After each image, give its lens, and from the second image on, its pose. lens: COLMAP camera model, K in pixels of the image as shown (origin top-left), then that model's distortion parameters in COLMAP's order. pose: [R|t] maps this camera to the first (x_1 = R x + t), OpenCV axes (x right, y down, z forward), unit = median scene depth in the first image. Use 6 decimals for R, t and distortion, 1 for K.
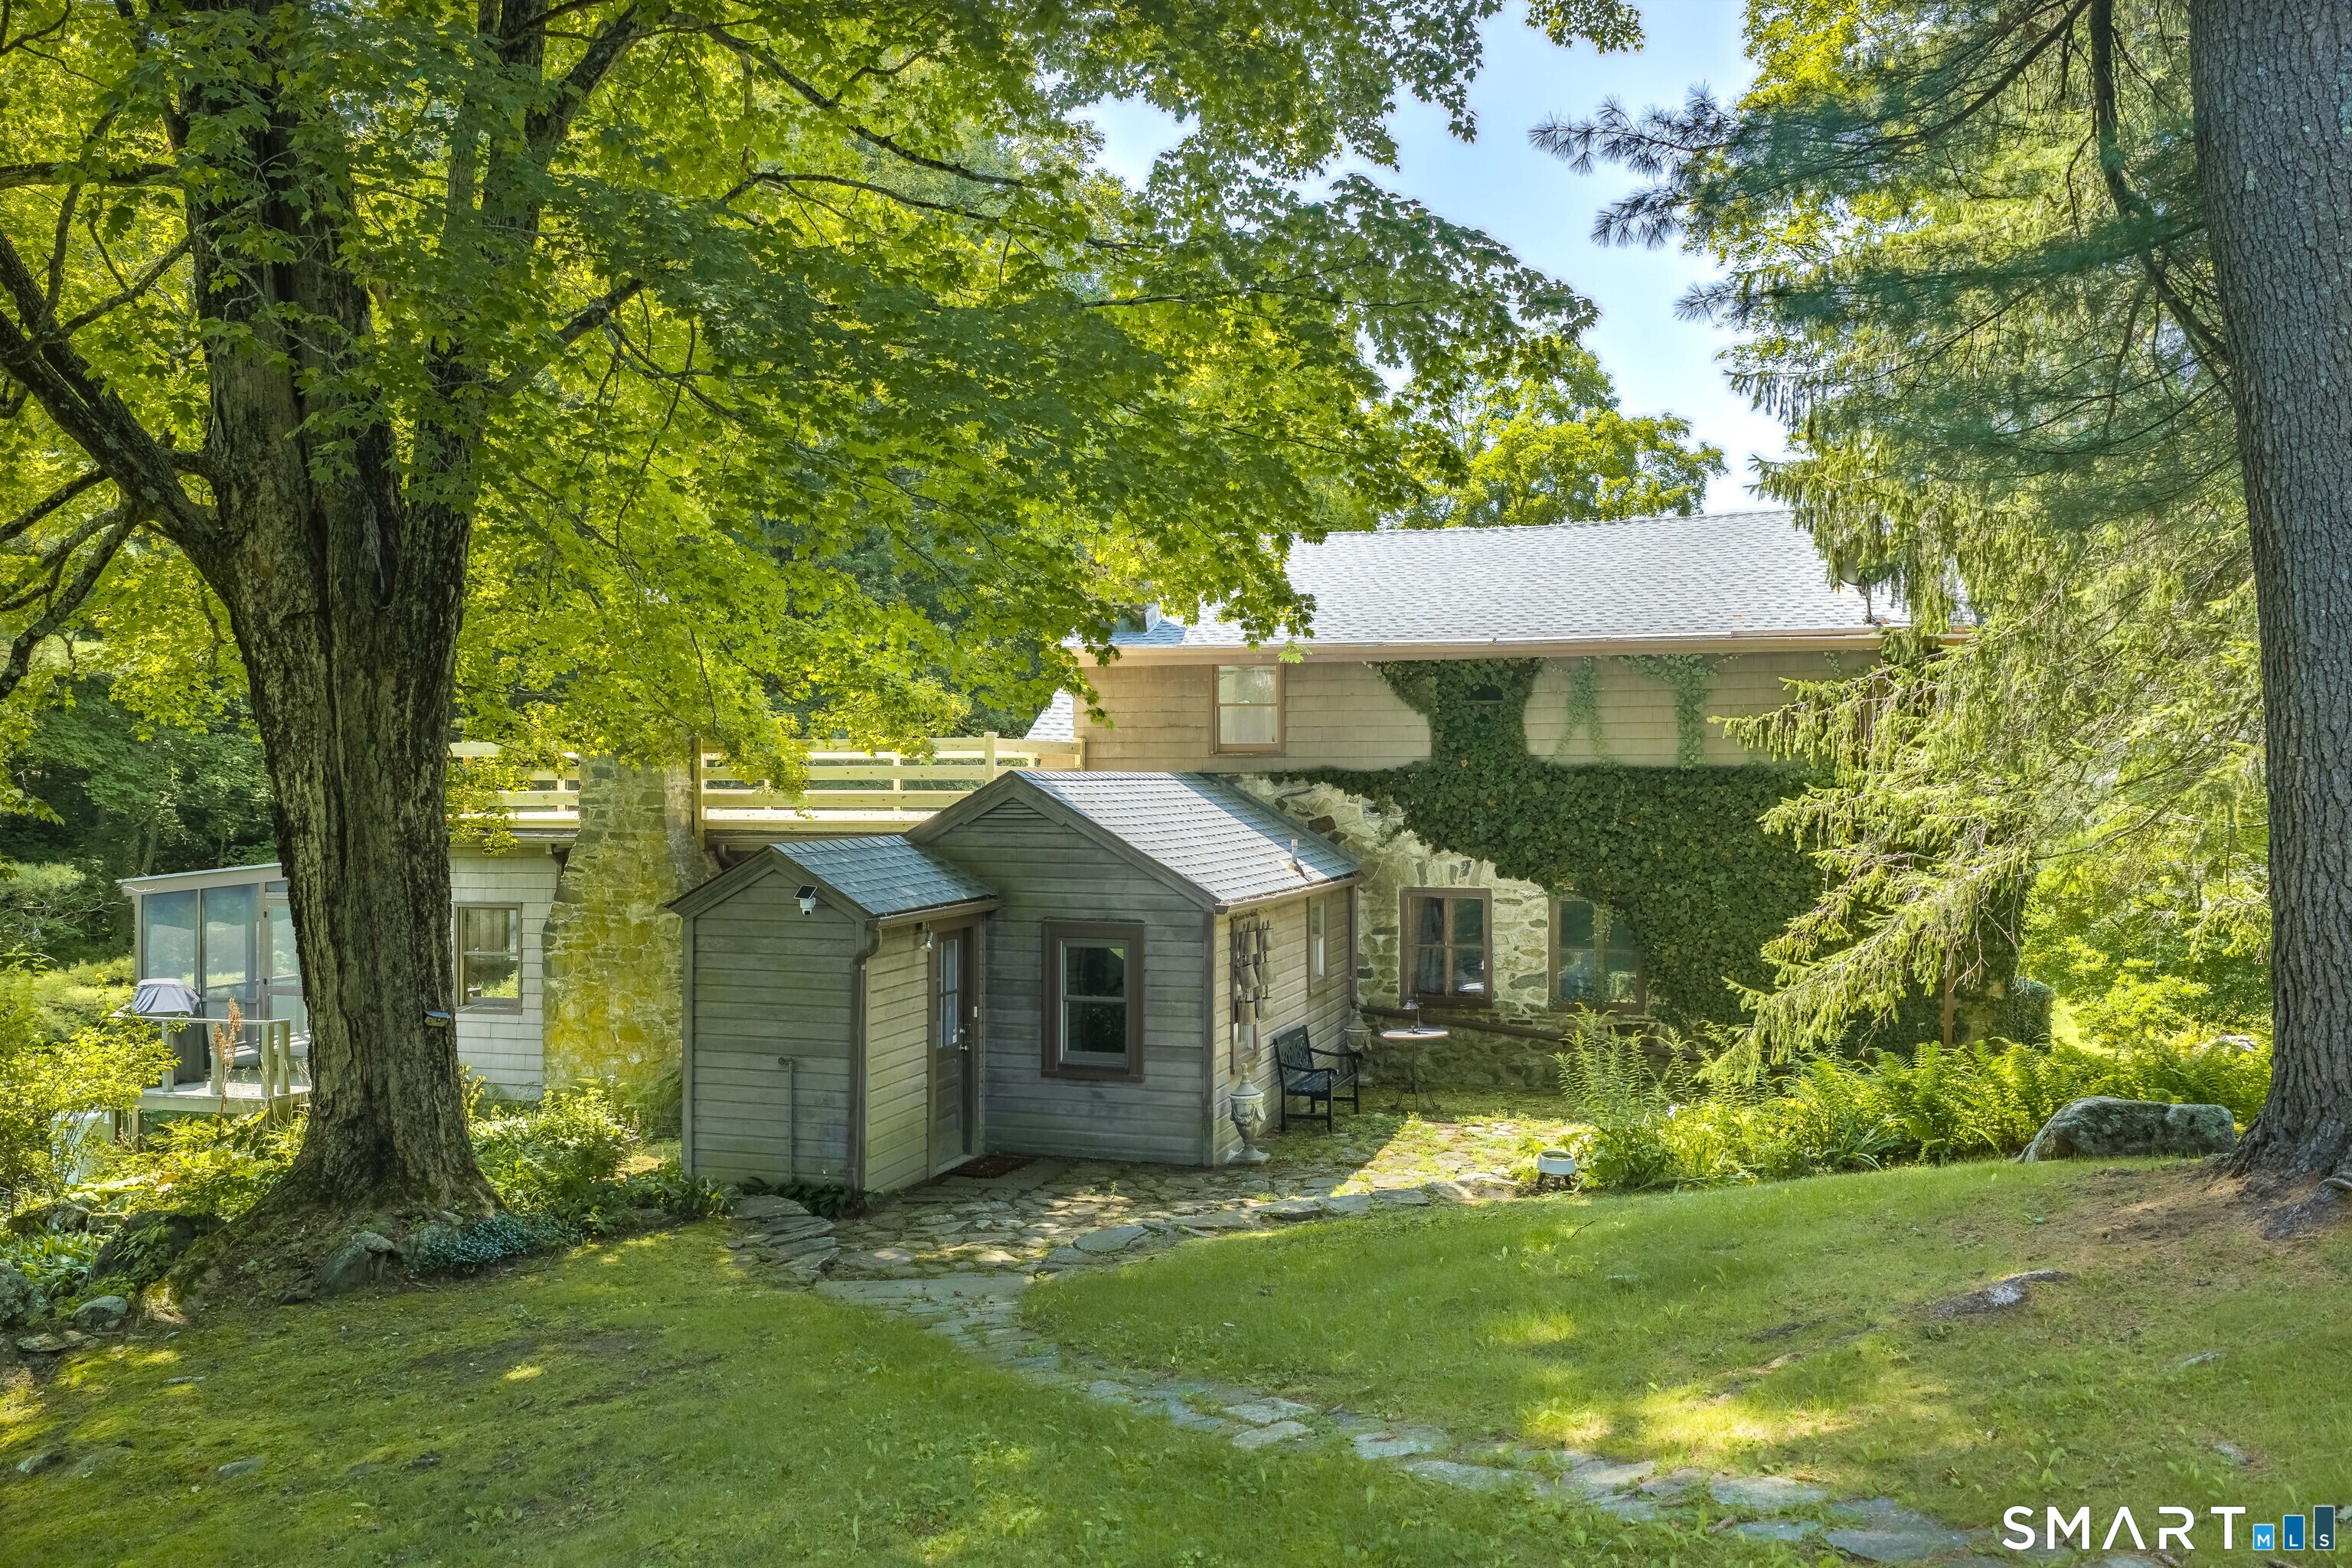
lens RADIAL K [[1996.1, 0, 1169.1], [0, 1996.1, 778.1], [0, 0, 1]] dist [0.000279, -0.005739]
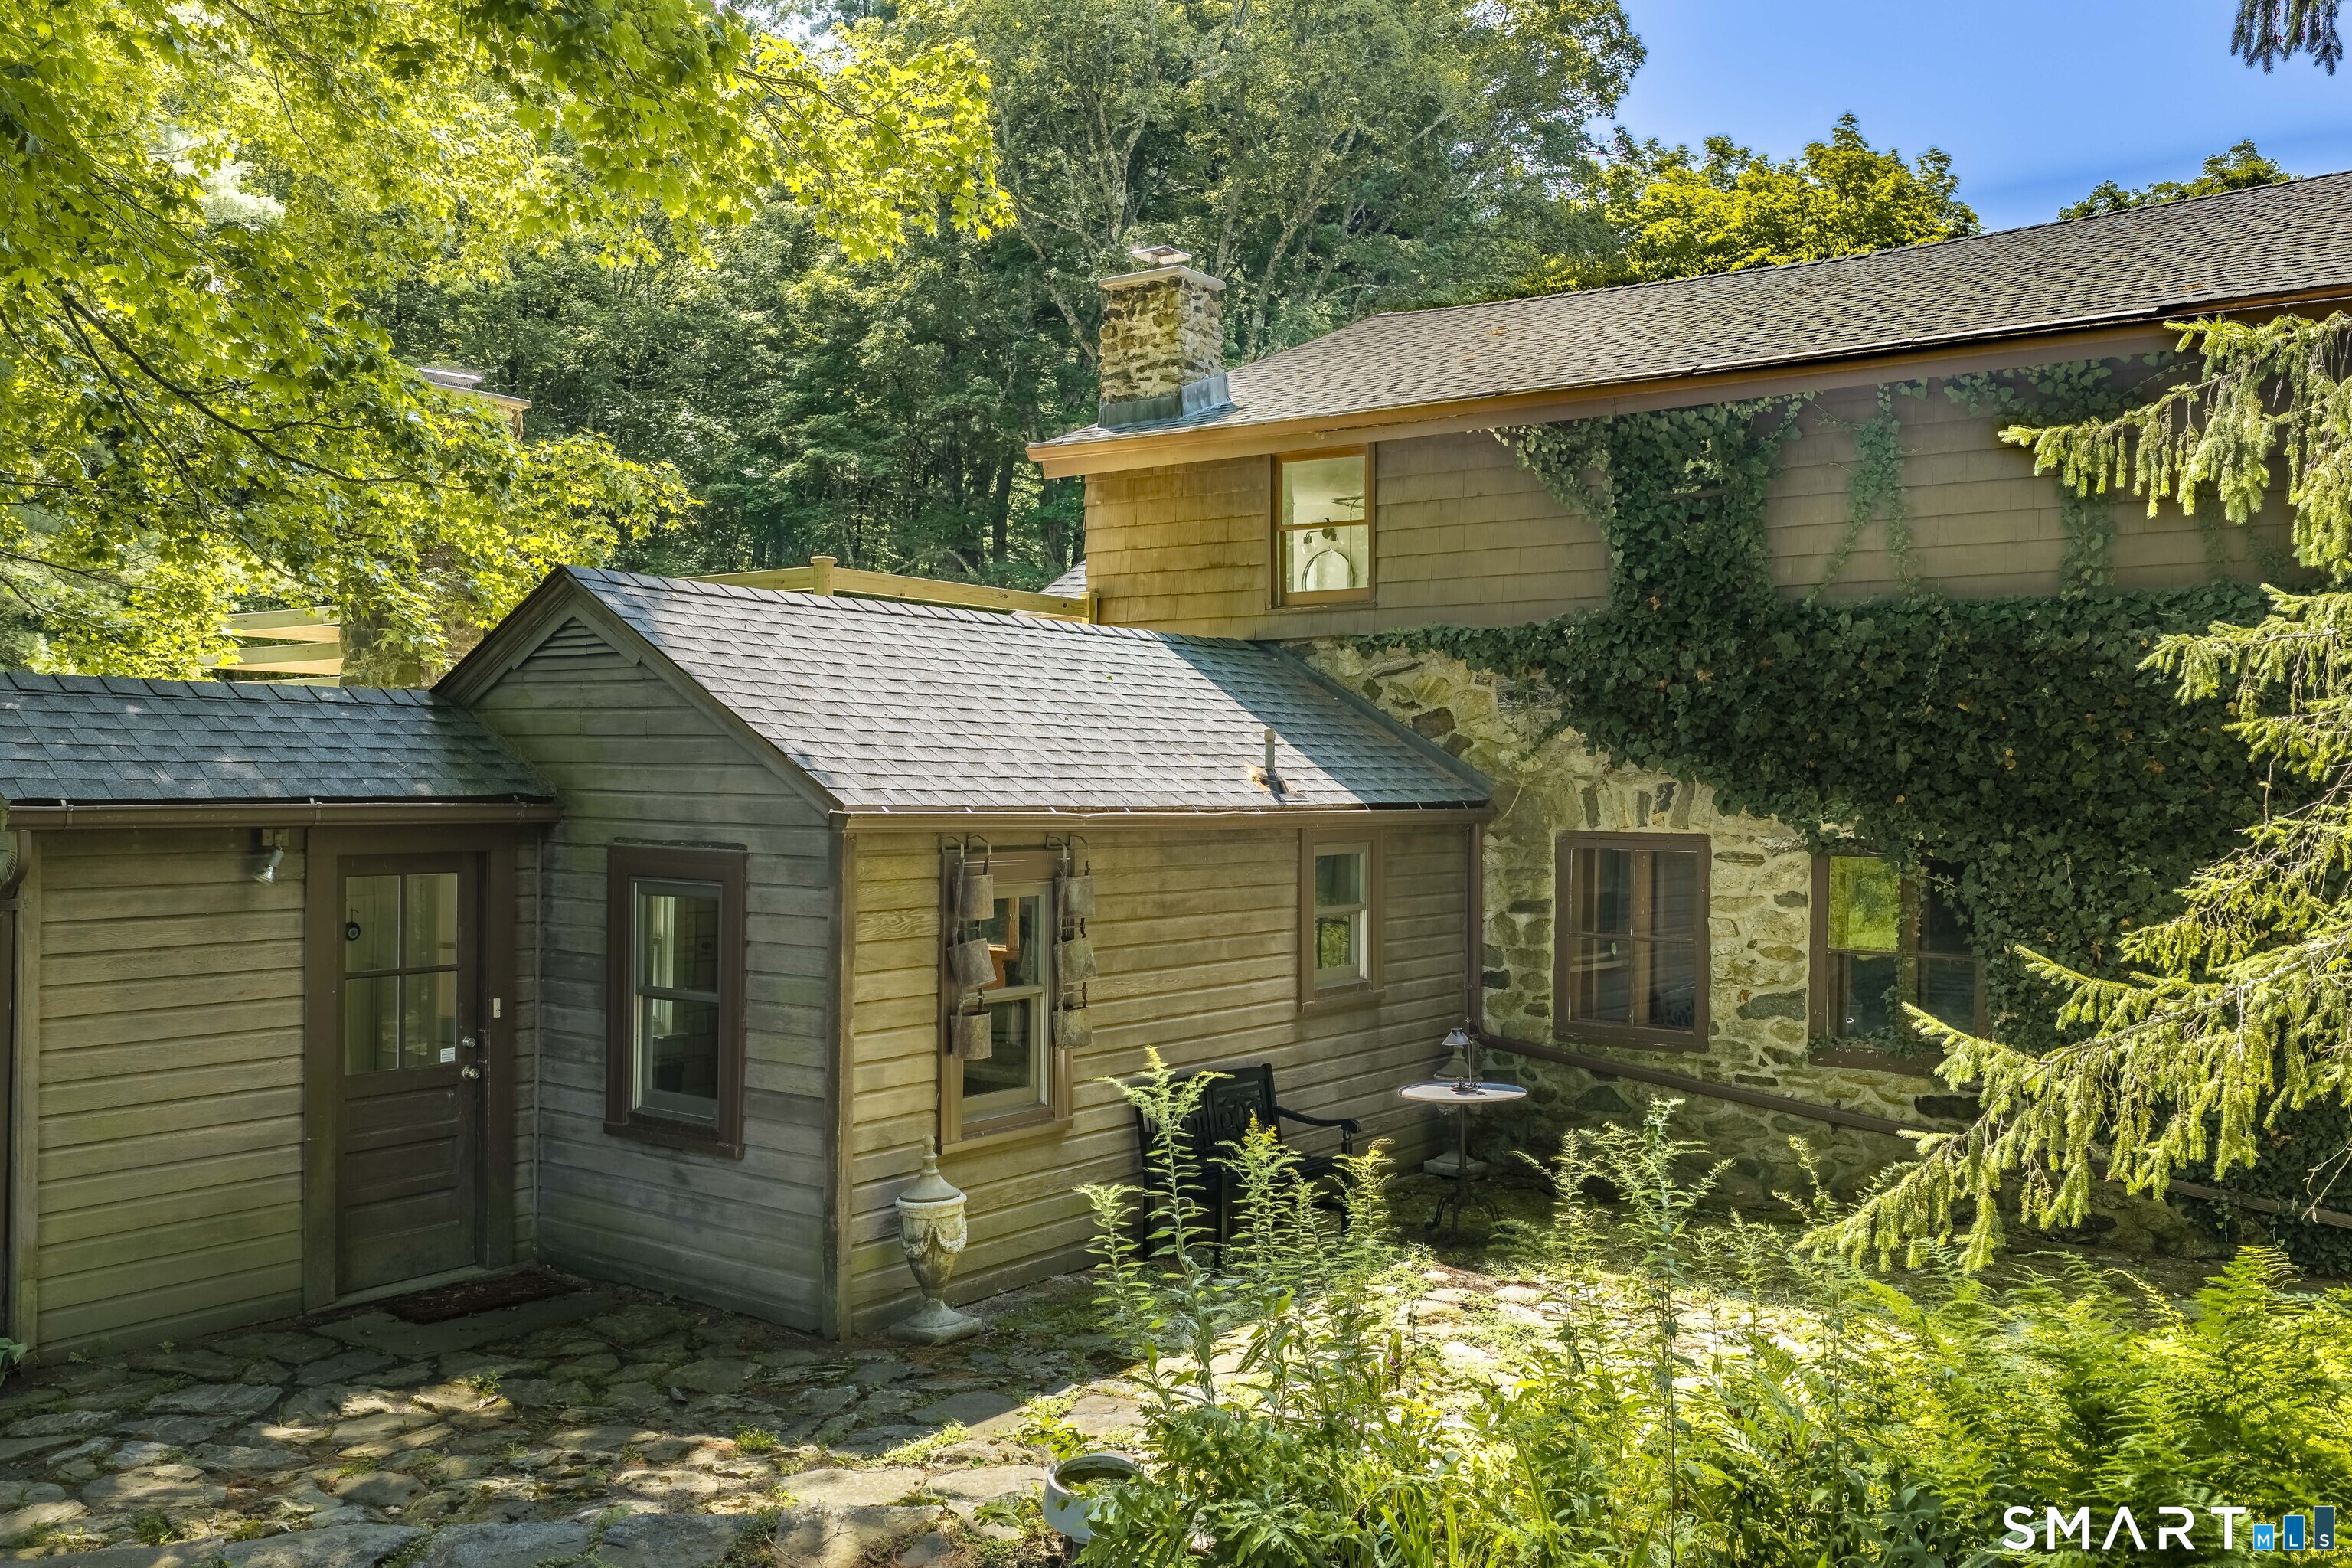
lens RADIAL K [[1996.1, 0, 1182.9], [0, 1996.1, 791.6], [0, 0, 1]] dist [0.000279, -0.005739]
pose [[0.941811, 0.010097, -0.335990, 0.210894], [-0.009234, 0.999949, 0.004167, 0.043032], [0.336015, -0.000822, 0.941856, 0.438045]]
